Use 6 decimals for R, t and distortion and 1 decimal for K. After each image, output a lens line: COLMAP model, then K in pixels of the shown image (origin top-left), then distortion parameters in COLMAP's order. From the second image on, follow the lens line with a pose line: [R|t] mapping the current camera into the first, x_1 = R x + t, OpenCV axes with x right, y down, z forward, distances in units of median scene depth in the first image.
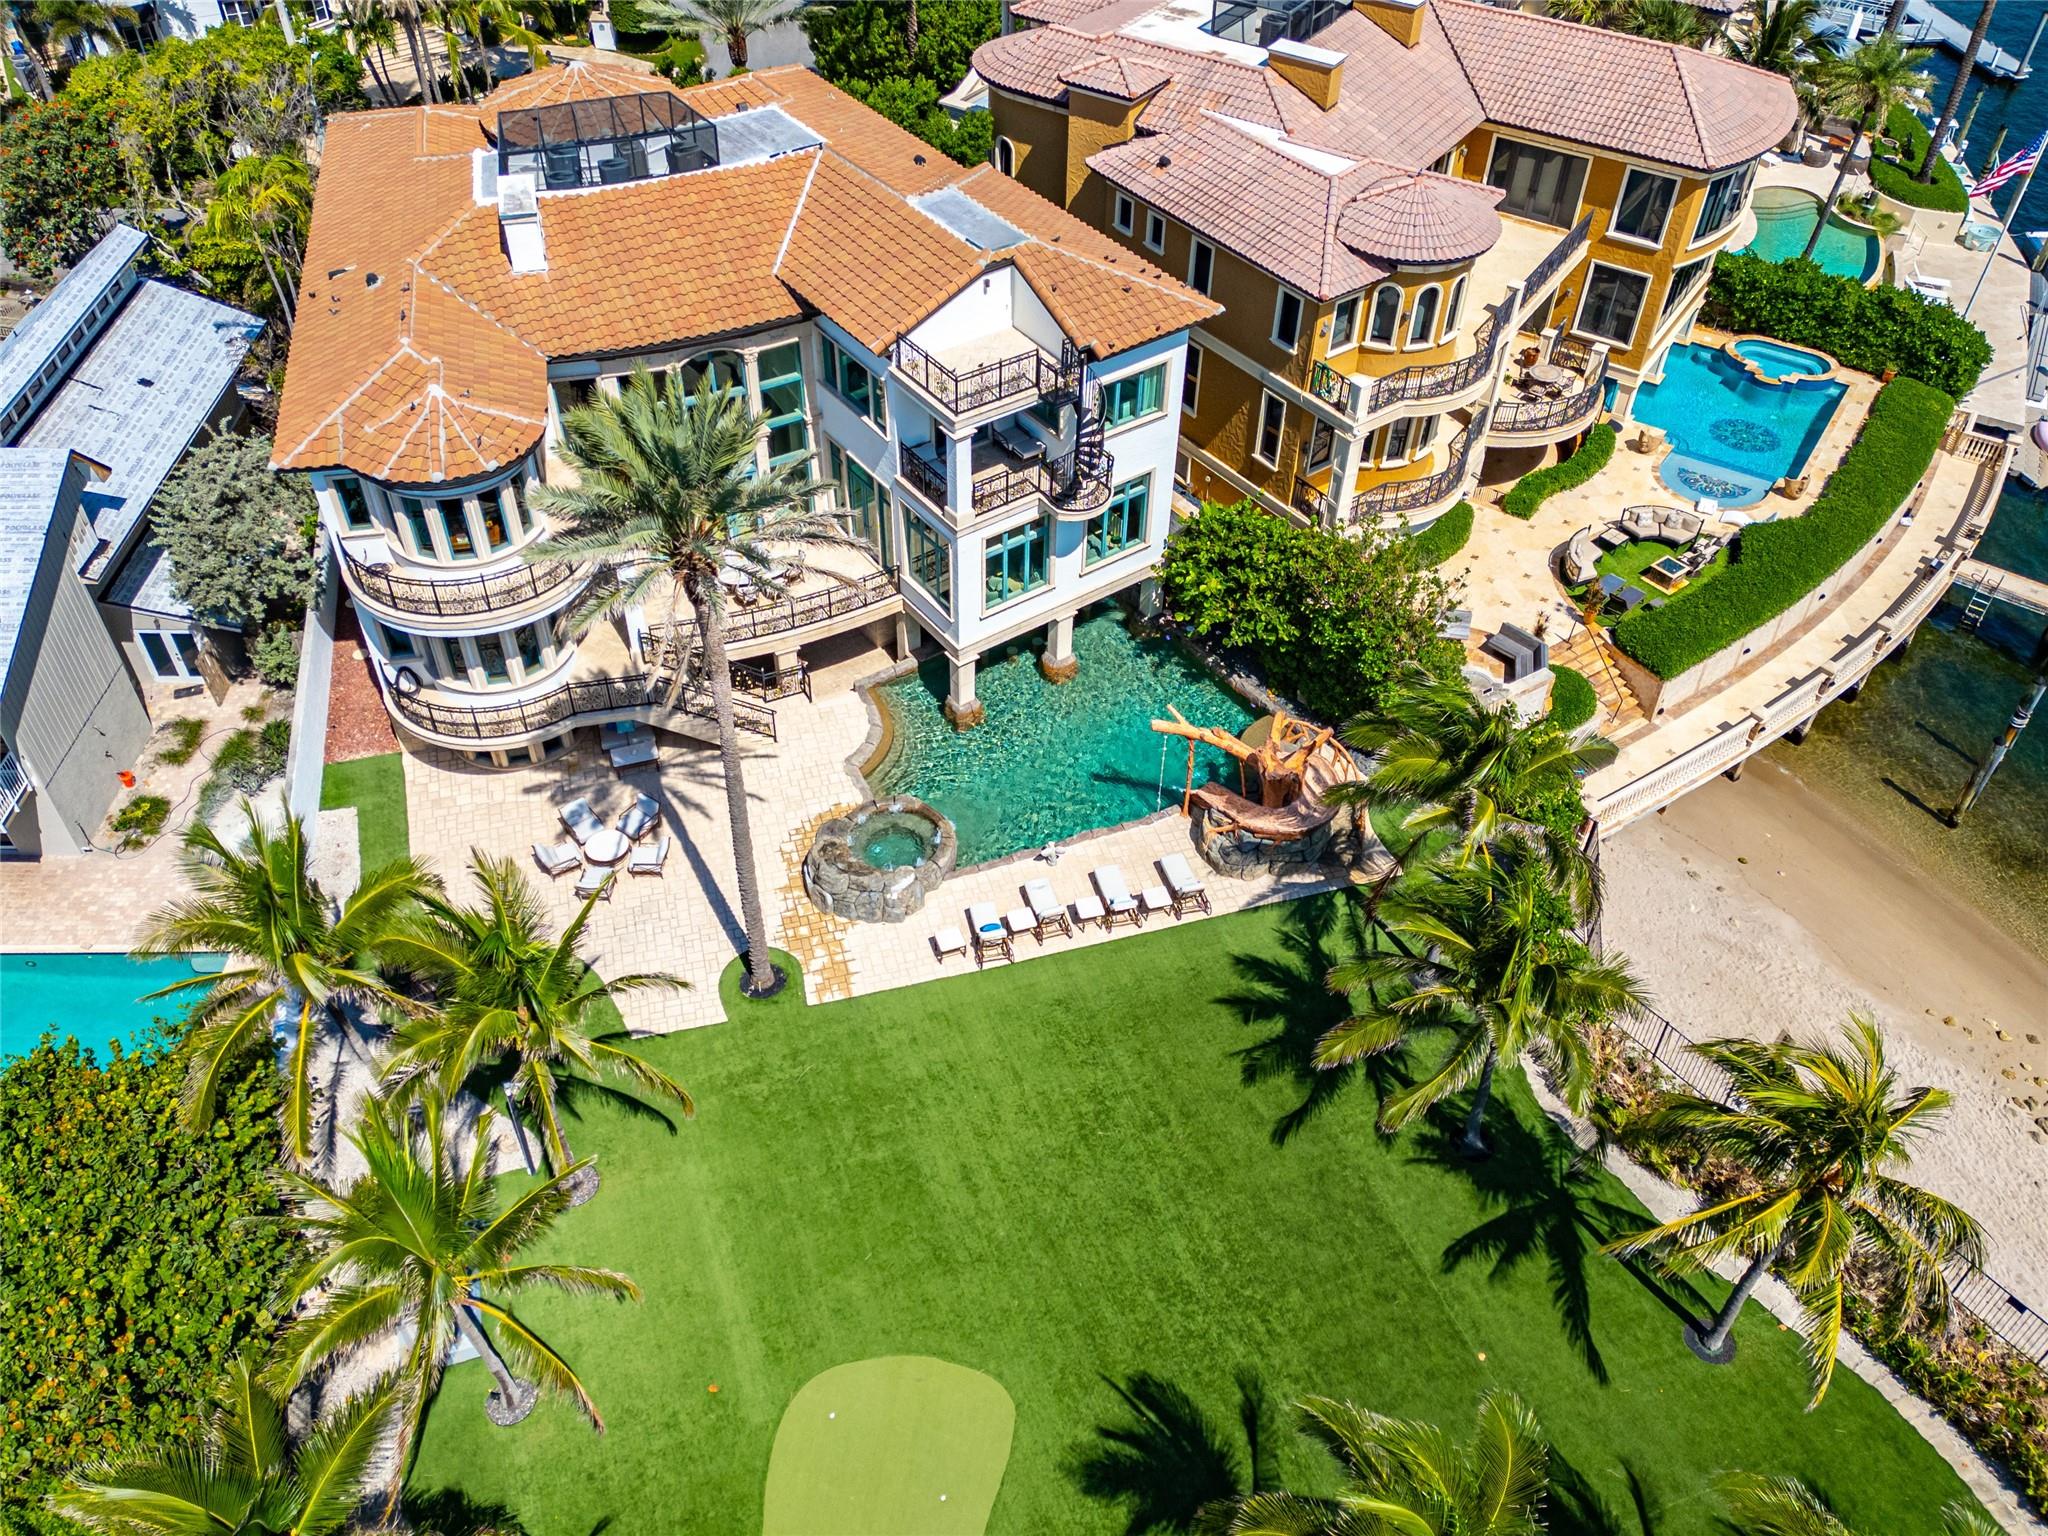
lens RADIAL K [[1626.6, 0, 1011.5], [0, 1626.6, 773.3], [0, 0, 1]] dist [0.049558, -0.009853]
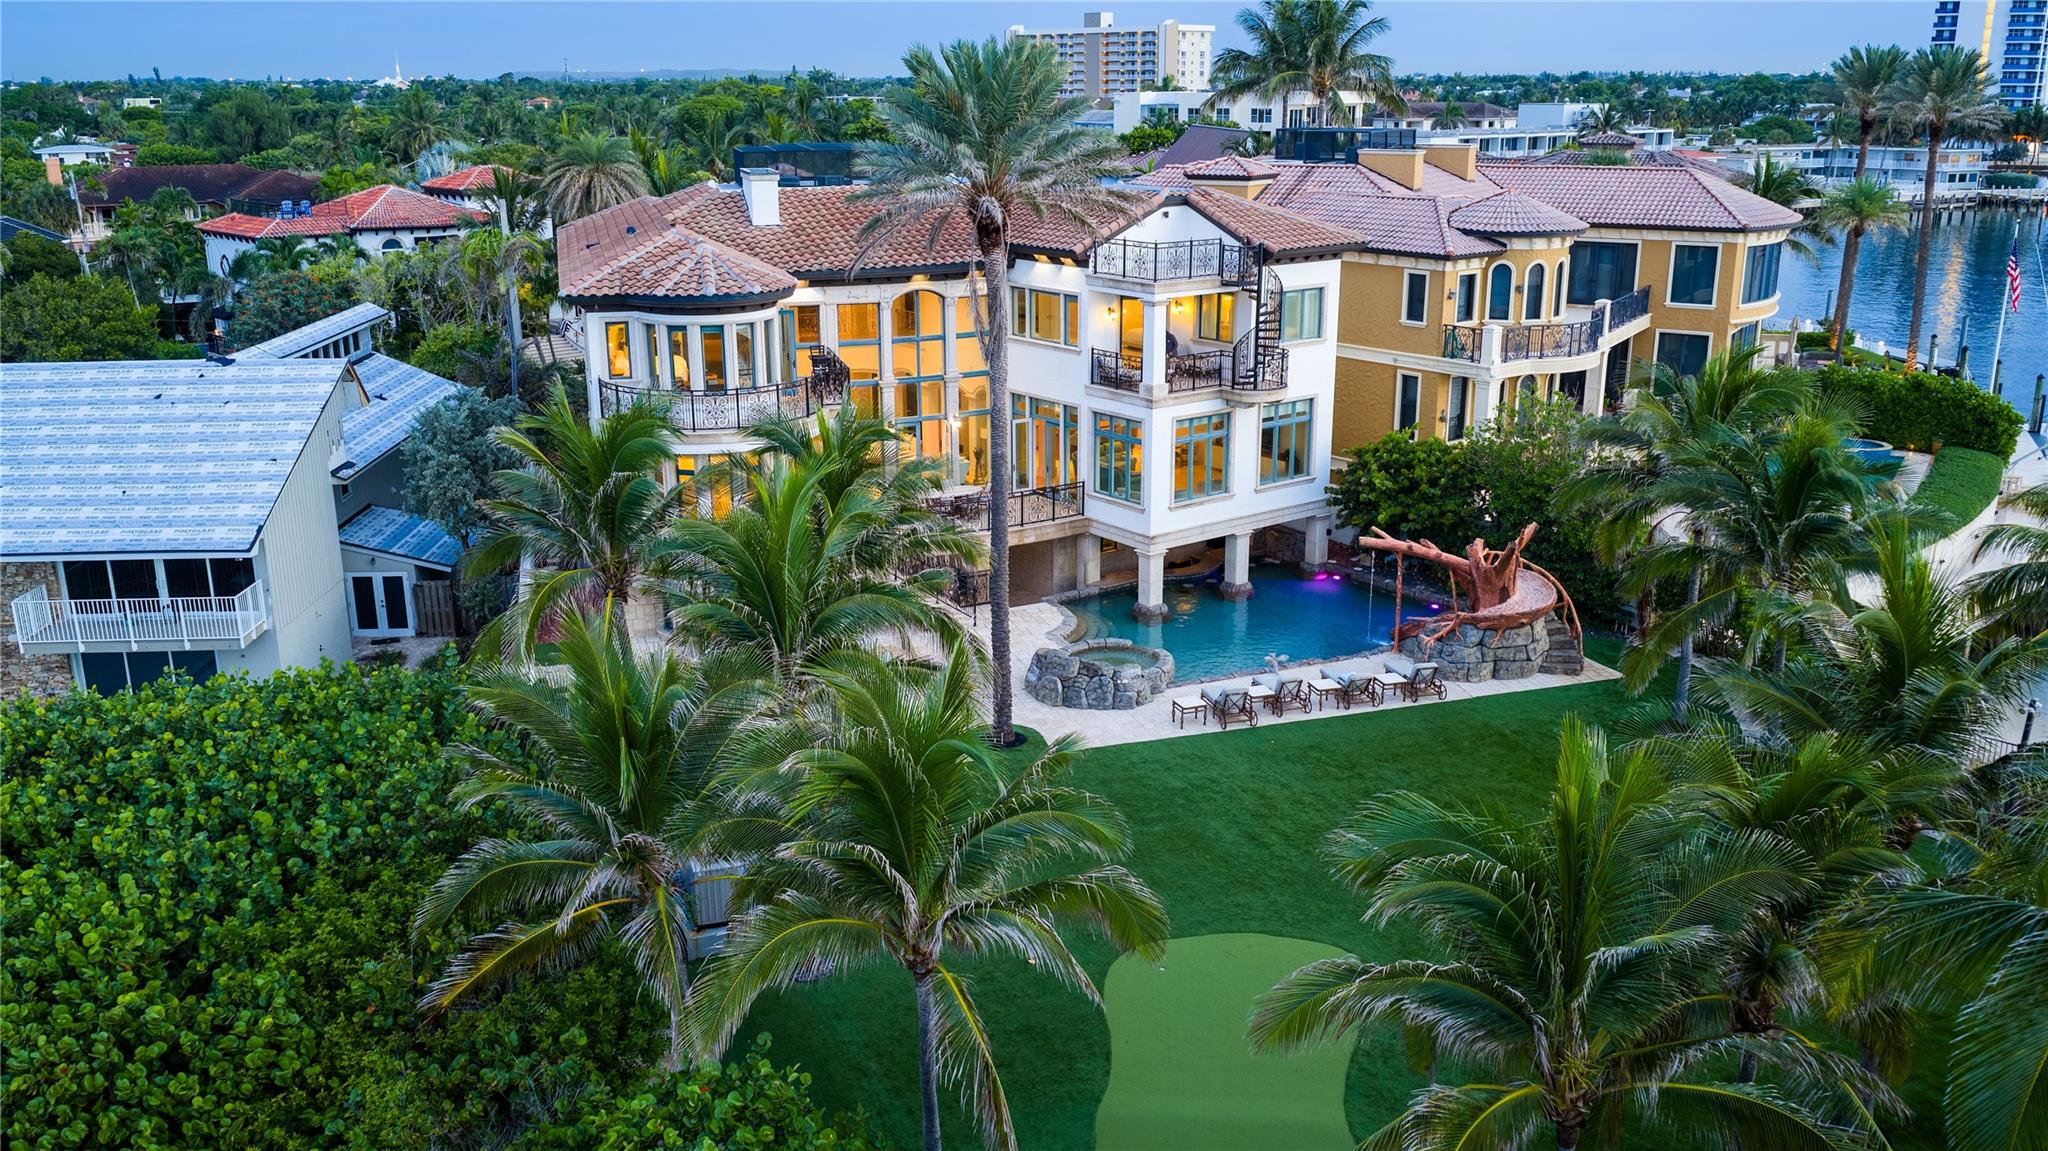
lens RADIAL K [[1689.8, 0, 1024.0], [0, 1689.8, 575.5], [0, 0, 1]] dist [0.007942, 0.004078]
pose [[0.999345, -0.025173, 0.025999, -0.139557], [0.034240, 0.890313, -0.454060, 0.422663], [-0.011717, 0.454653, 0.890592, 0.049086]]
